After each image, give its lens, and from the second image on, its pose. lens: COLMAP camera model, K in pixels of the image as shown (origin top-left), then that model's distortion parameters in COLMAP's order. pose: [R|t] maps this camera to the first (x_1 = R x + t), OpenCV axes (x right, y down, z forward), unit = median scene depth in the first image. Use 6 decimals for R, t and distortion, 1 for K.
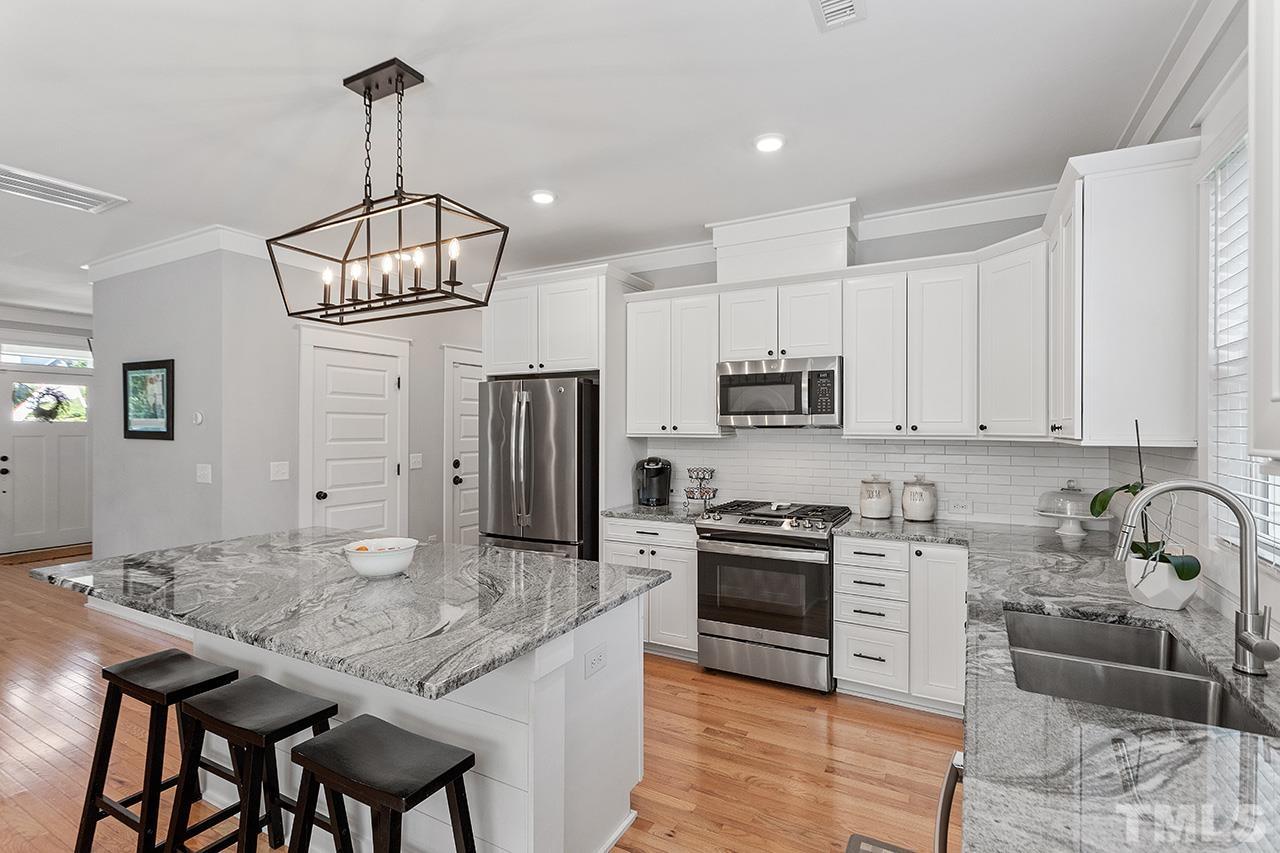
lens RADIAL K [[607.5, 0, 634.9], [0, 607.5, 430.0], [0, 0, 1]] dist [0.004883, 0.000860]
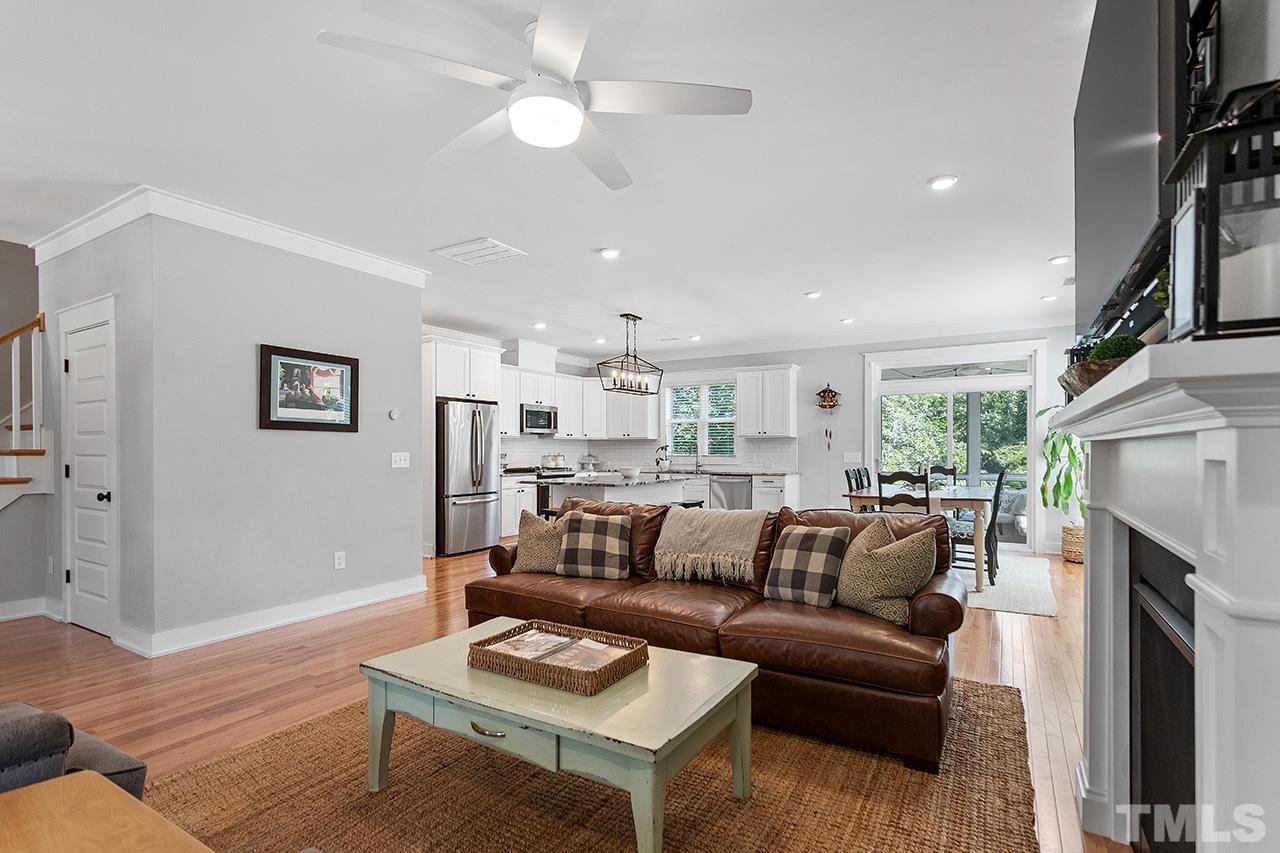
lens RADIAL K [[607.5, 0, 640.9], [0, 607.5, 455.1], [0, 0, 1]] dist [0.004883, 0.000860]
pose [[0.033225, -0.010122, 0.999397, -2.130902], [0.005313, 0.999936, 0.009951, 0.057401], [-0.999434, 0.004979, 0.033277, 0.521954]]
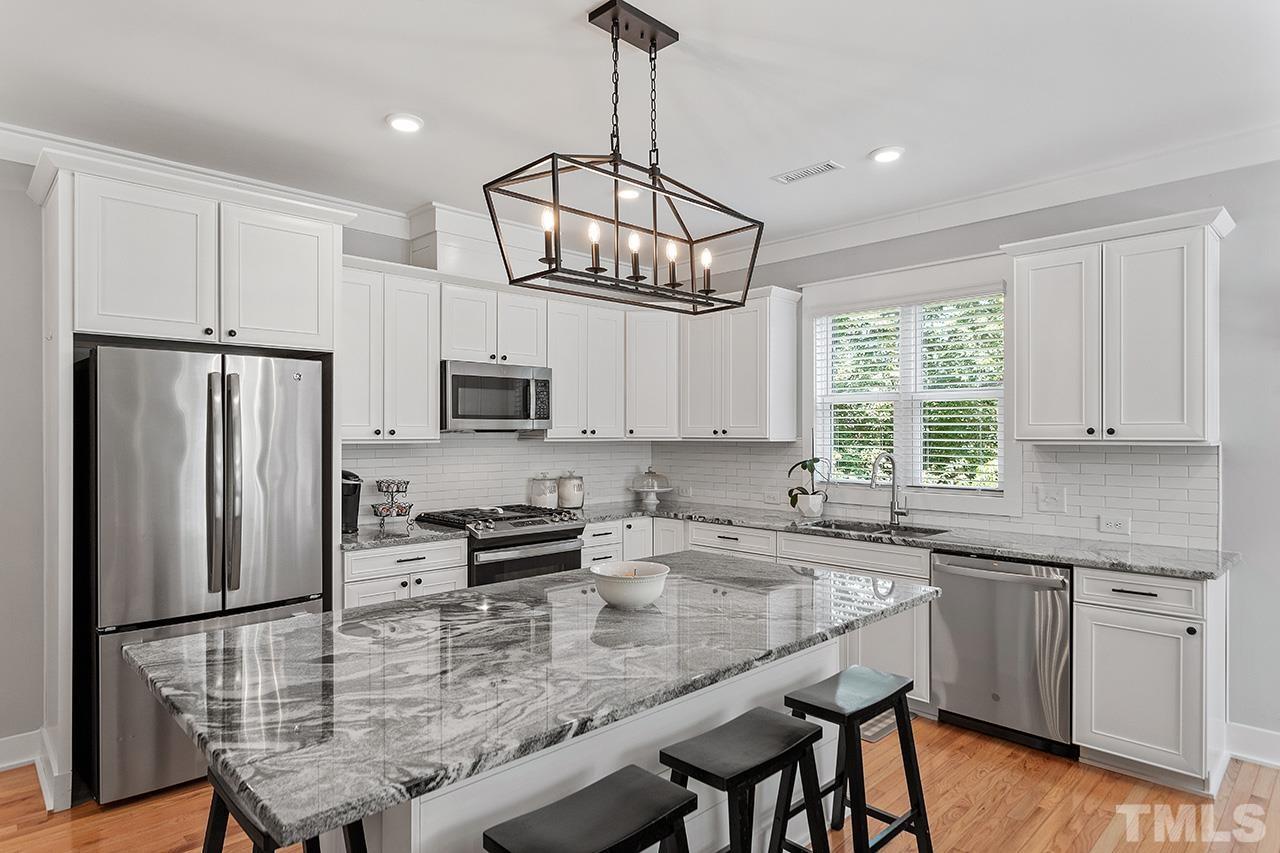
lens RADIAL K [[716.1, 0, 644.3], [0, 716.1, 433.6], [0, 0, 1]] dist [0.002008, 0.001344]
pose [[0.282693, -0.001562, 0.959209, -0.840460], [0.003353, 0.999994, 0.000640, -0.000823], [-0.959204, 0.003036, 0.282697, 0.432060]]
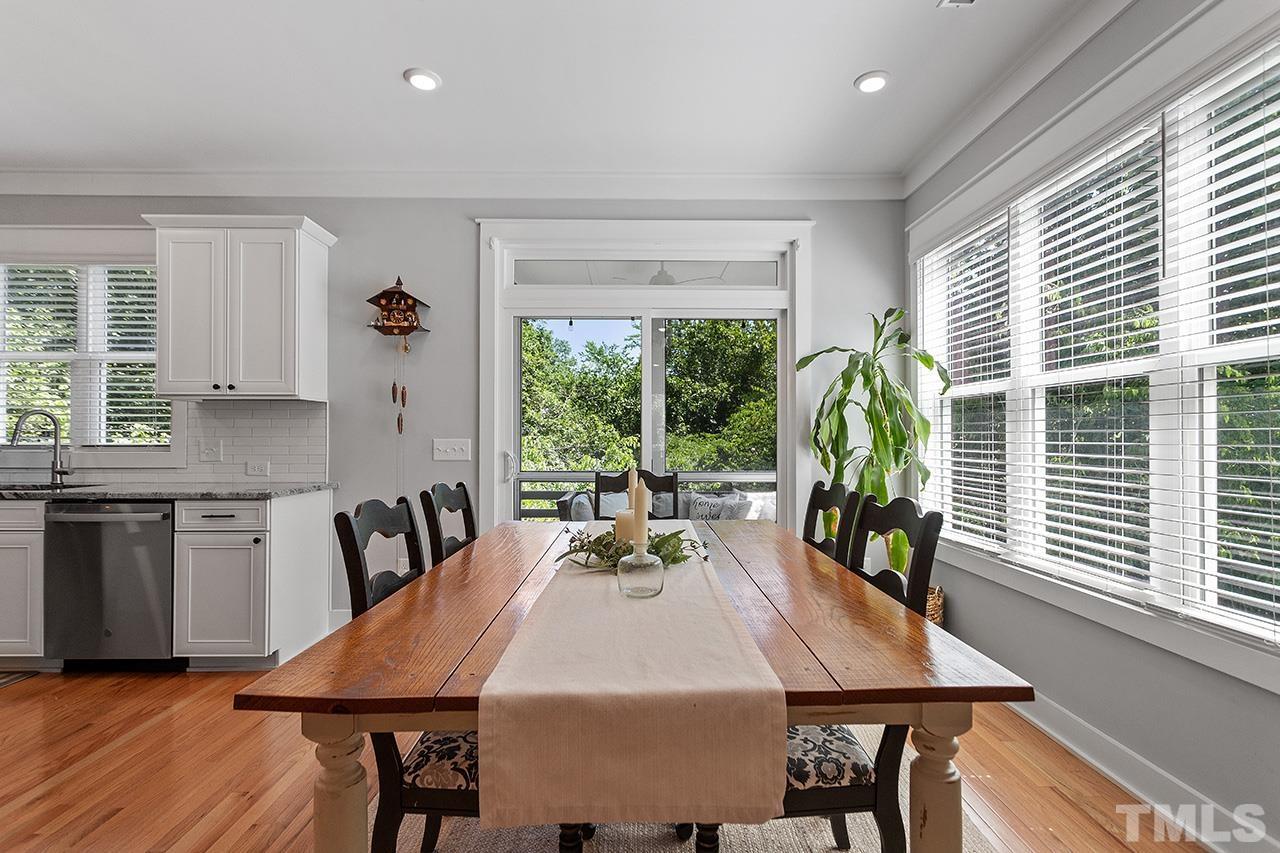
lens RADIAL K [[607.5, 0, 637.0], [0, 607.5, 427.0], [0, 0, 1]] dist [0.004883, 0.000860]
pose [[-0.495223, 0.008863, 0.868720, -0.907437], [0.000681, 0.999952, -0.009814, 0.066250], [-0.868765, -0.004269, -0.495205, 0.057998]]
